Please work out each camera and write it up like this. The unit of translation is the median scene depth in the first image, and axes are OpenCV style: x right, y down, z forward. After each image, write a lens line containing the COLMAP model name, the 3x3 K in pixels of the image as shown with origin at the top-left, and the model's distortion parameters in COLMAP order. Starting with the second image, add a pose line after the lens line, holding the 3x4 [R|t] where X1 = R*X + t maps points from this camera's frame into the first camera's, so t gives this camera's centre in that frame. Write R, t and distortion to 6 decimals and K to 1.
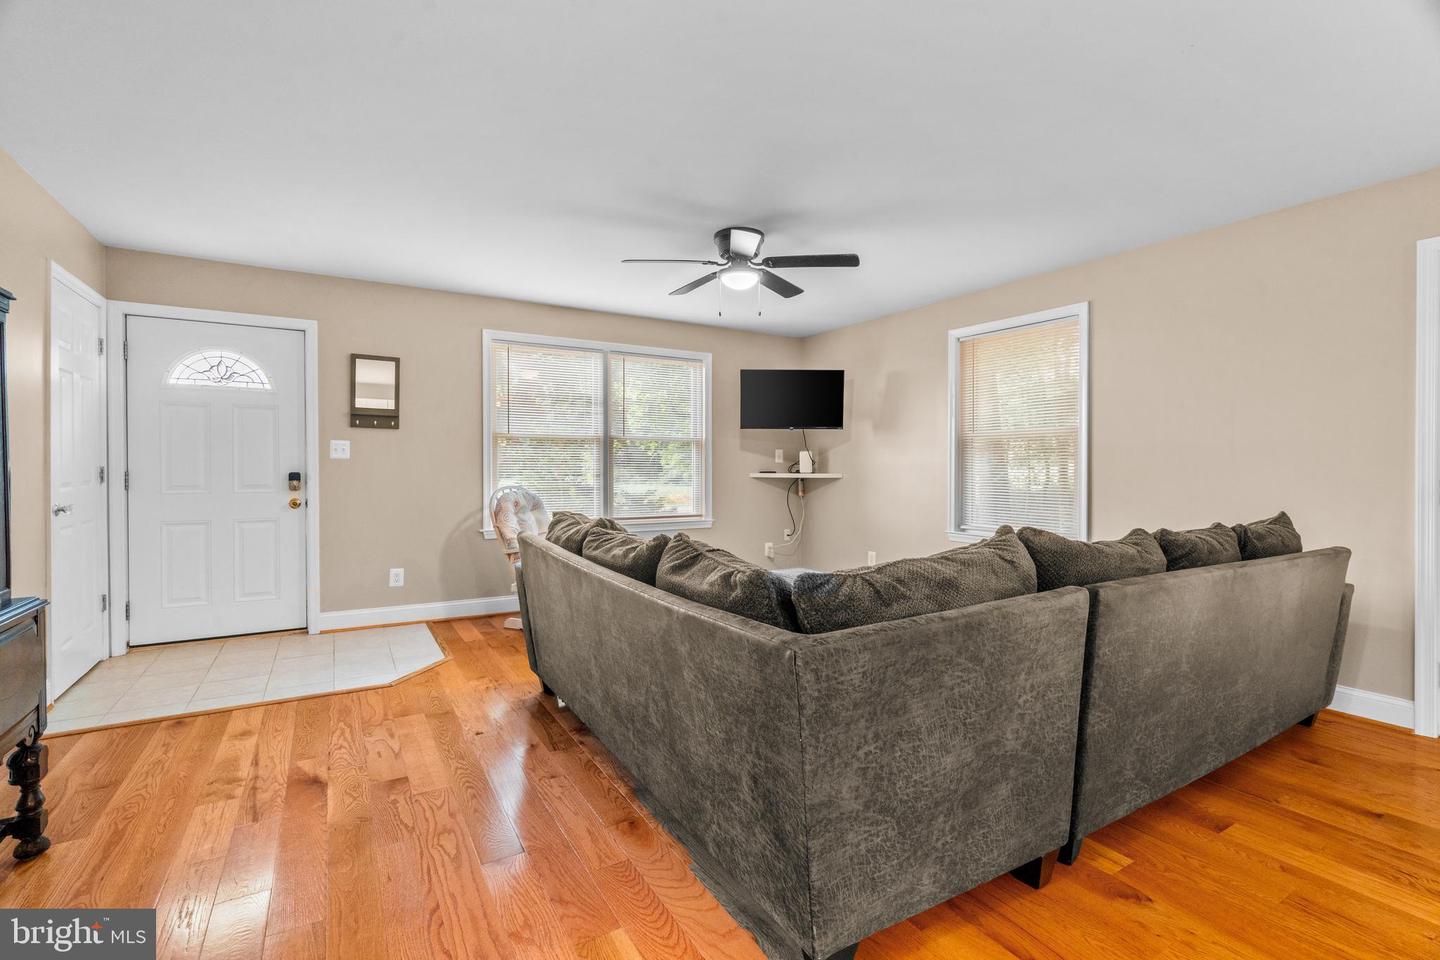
lens RADIAL K [[658.2, 0, 718.6], [0, 658.2, 458.7], [0, 0, 1]] dist [0.000298, 0.000055]
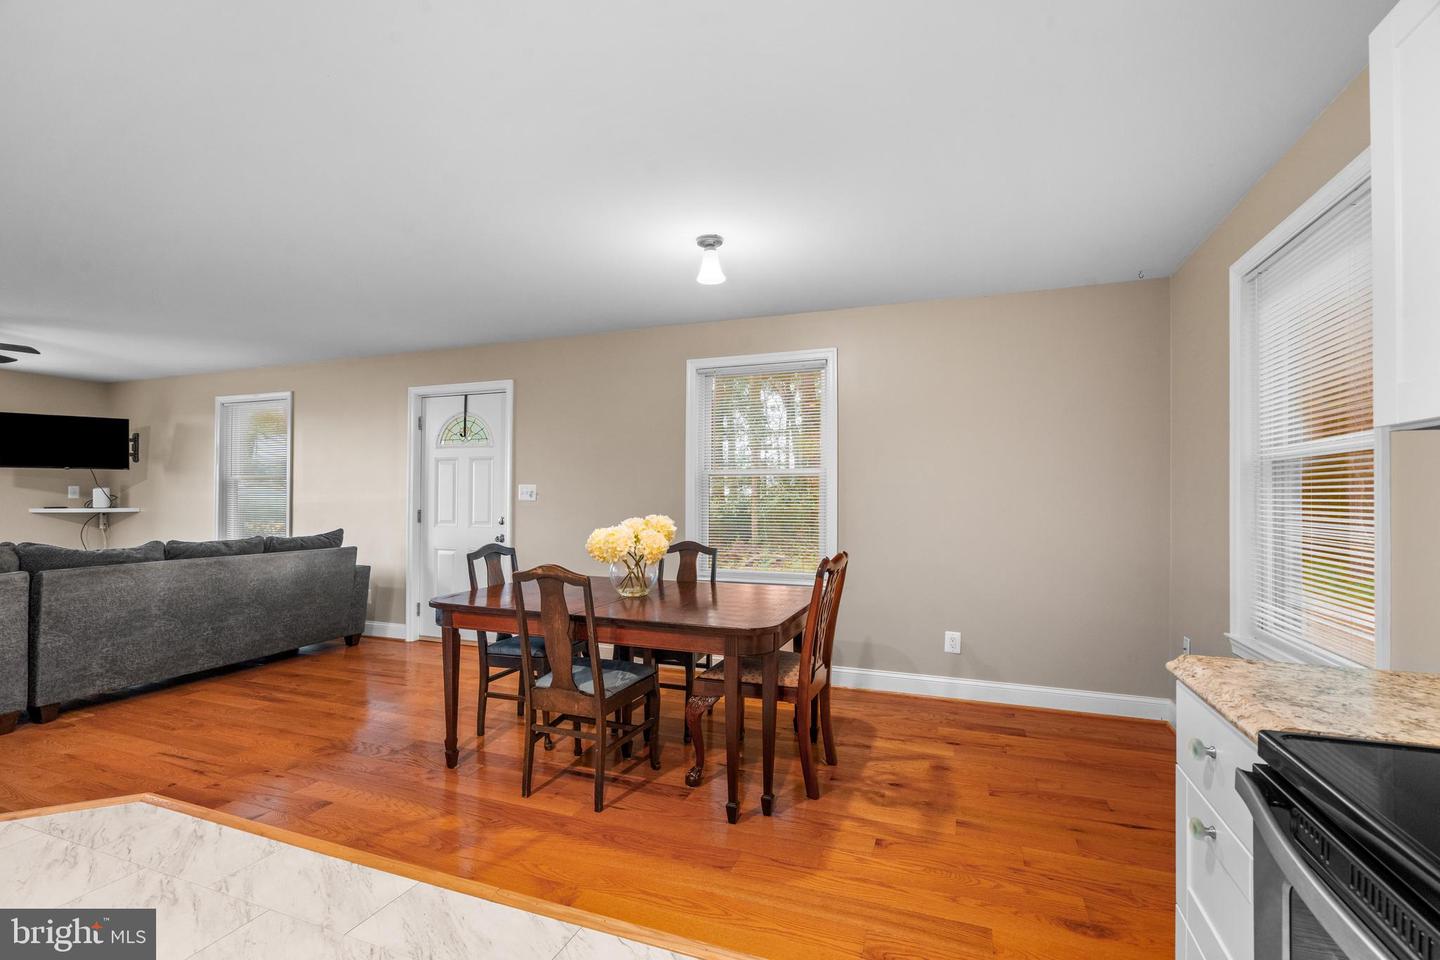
lens RADIAL K [[650.5, 0, 720.0], [0, 650.5, 480.0], [0, 0, 1]] dist [-0.004145, -0.000298]
pose [[0.783238, 0.013543, 0.621575, 0.291193], [-0.005996, 0.999881, -0.014229, -0.016621], [-0.621693, 0.007418, 0.783225, -0.529093]]
